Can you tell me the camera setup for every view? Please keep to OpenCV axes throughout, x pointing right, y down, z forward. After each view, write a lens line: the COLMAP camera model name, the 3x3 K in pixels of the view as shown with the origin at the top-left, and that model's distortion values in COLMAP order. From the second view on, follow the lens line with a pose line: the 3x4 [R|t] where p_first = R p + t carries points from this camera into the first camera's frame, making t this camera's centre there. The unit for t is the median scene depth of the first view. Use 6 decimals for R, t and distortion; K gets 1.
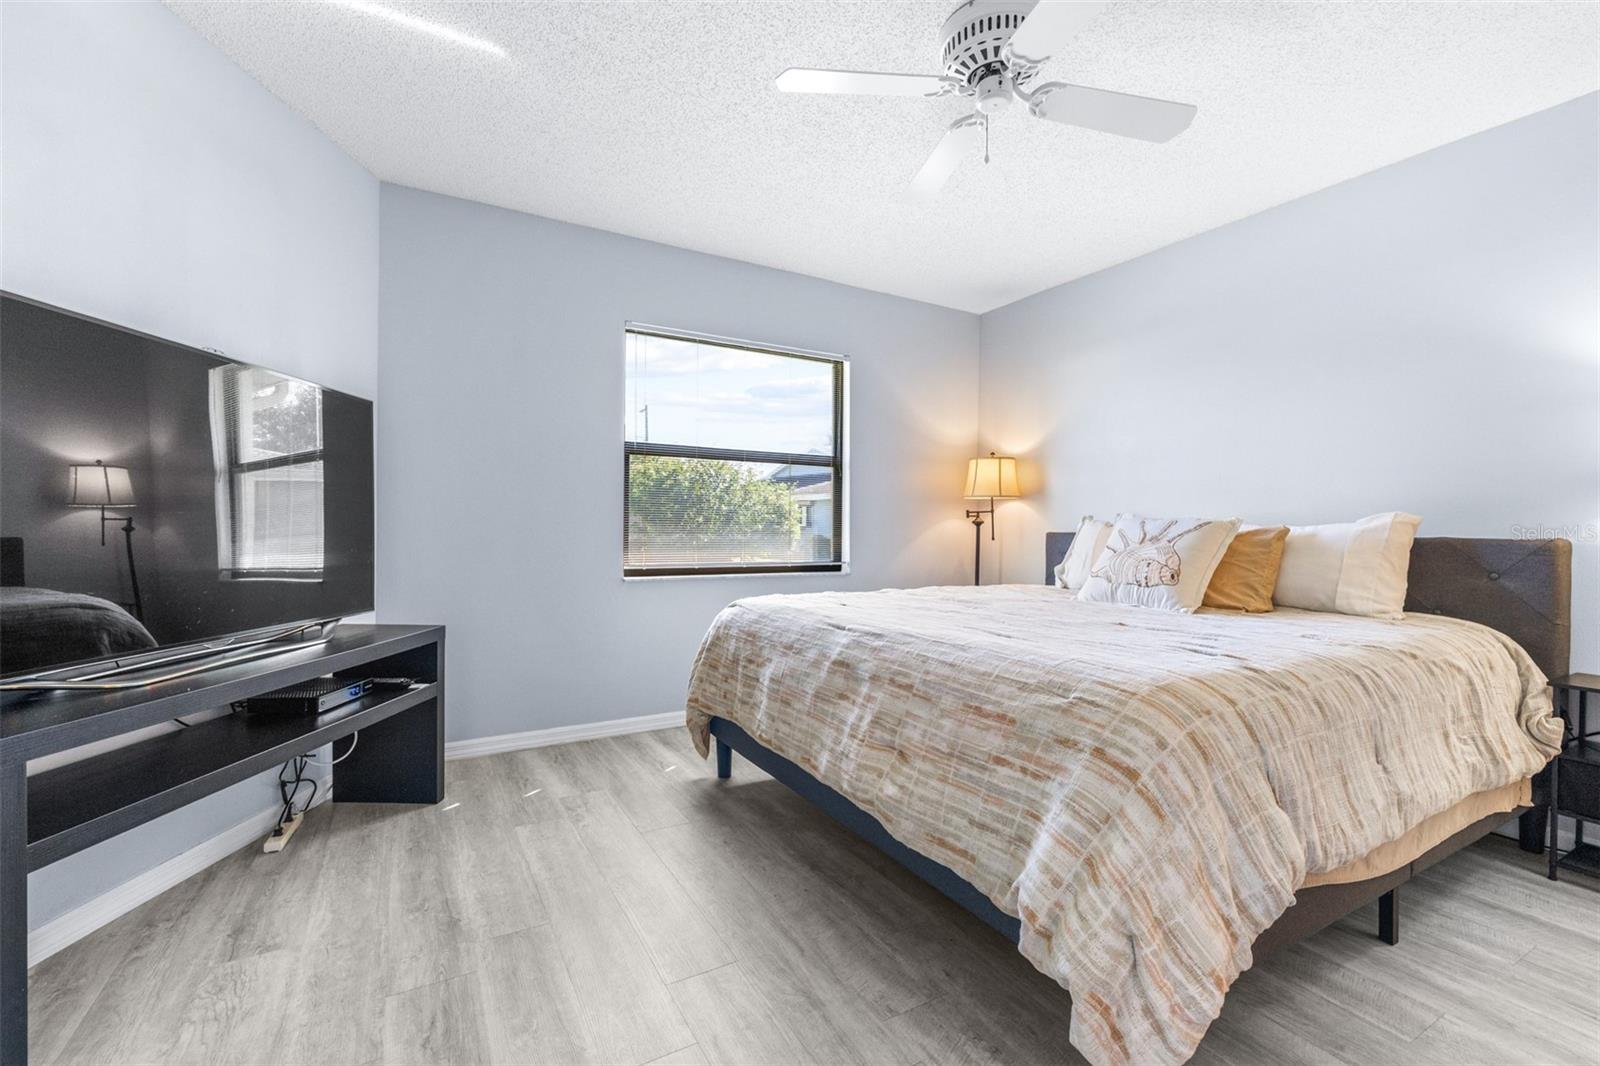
lens RADIAL K [[690.2, 0, 795.9], [0, 690.2, 529.5], [0, 0, 1]] dist [-0.002001, 0.000344]
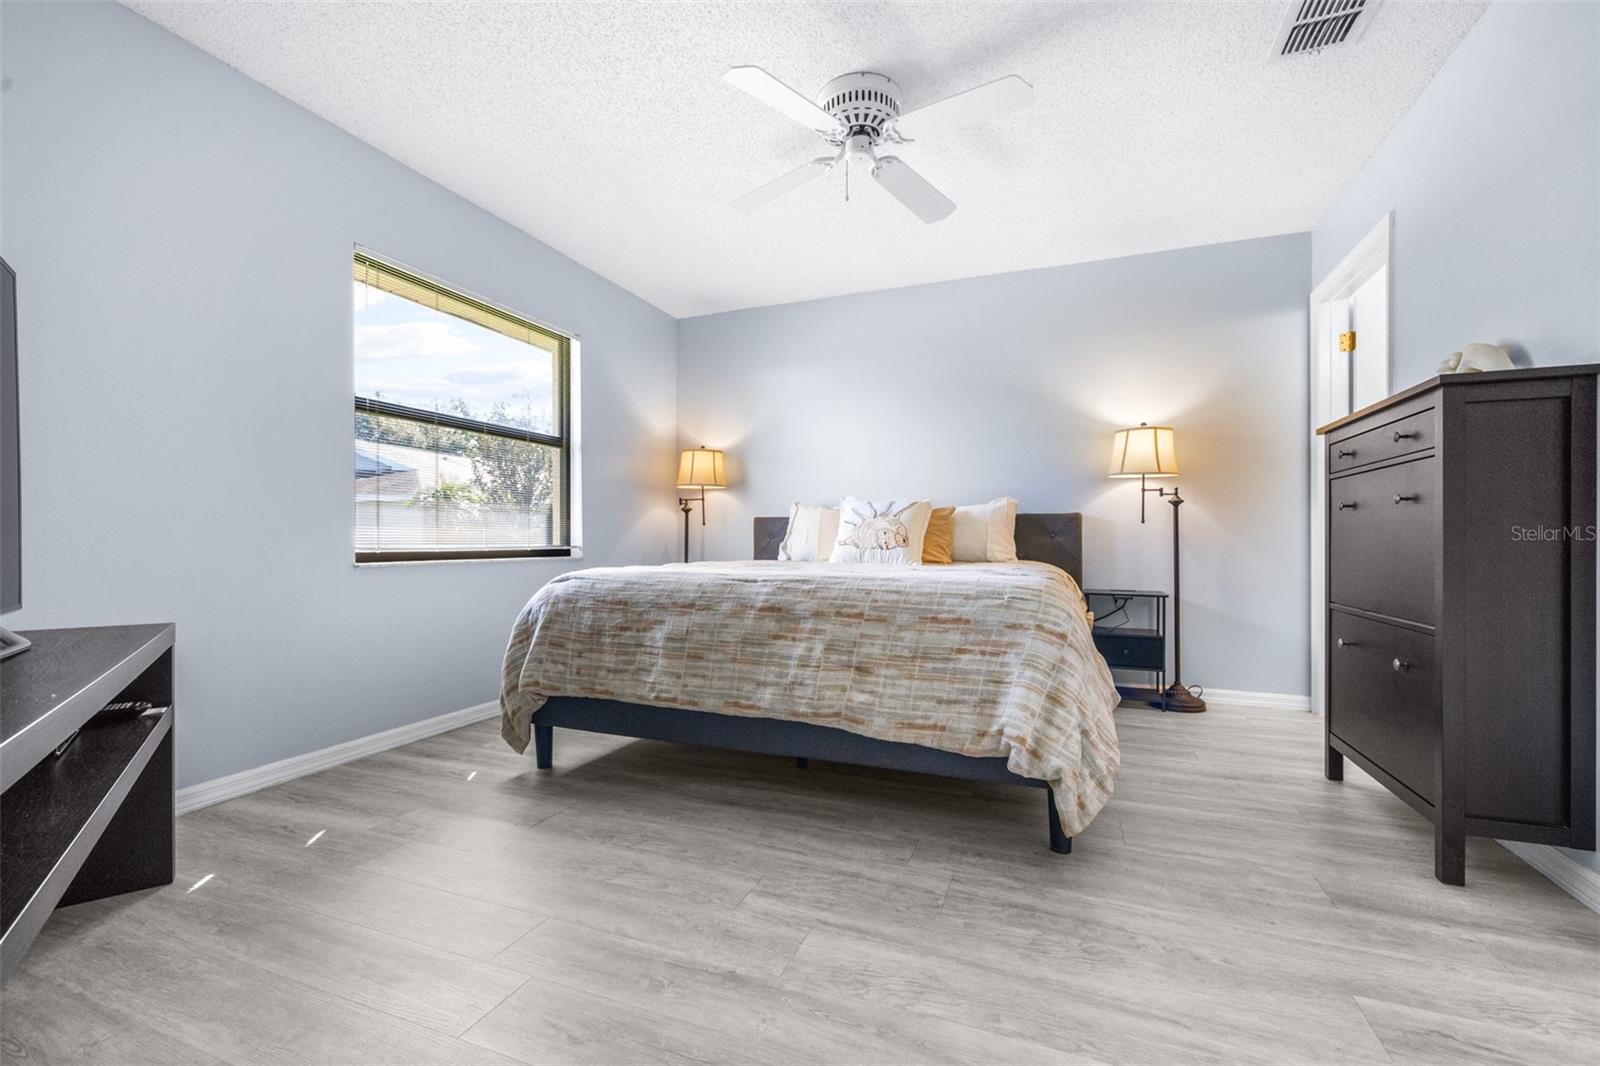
lens RADIAL K [[690.2, 0, 790.3], [0, 690.2, 536.3], [0, 0, 1]] dist [-0.002001, 0.000344]
pose [[0.781514, -0.004828, 0.623869, -0.556506], [0.009450, 0.999947, -0.004100, 0.073673], [-0.623816, 0.009100, 0.781518, 0.092155]]
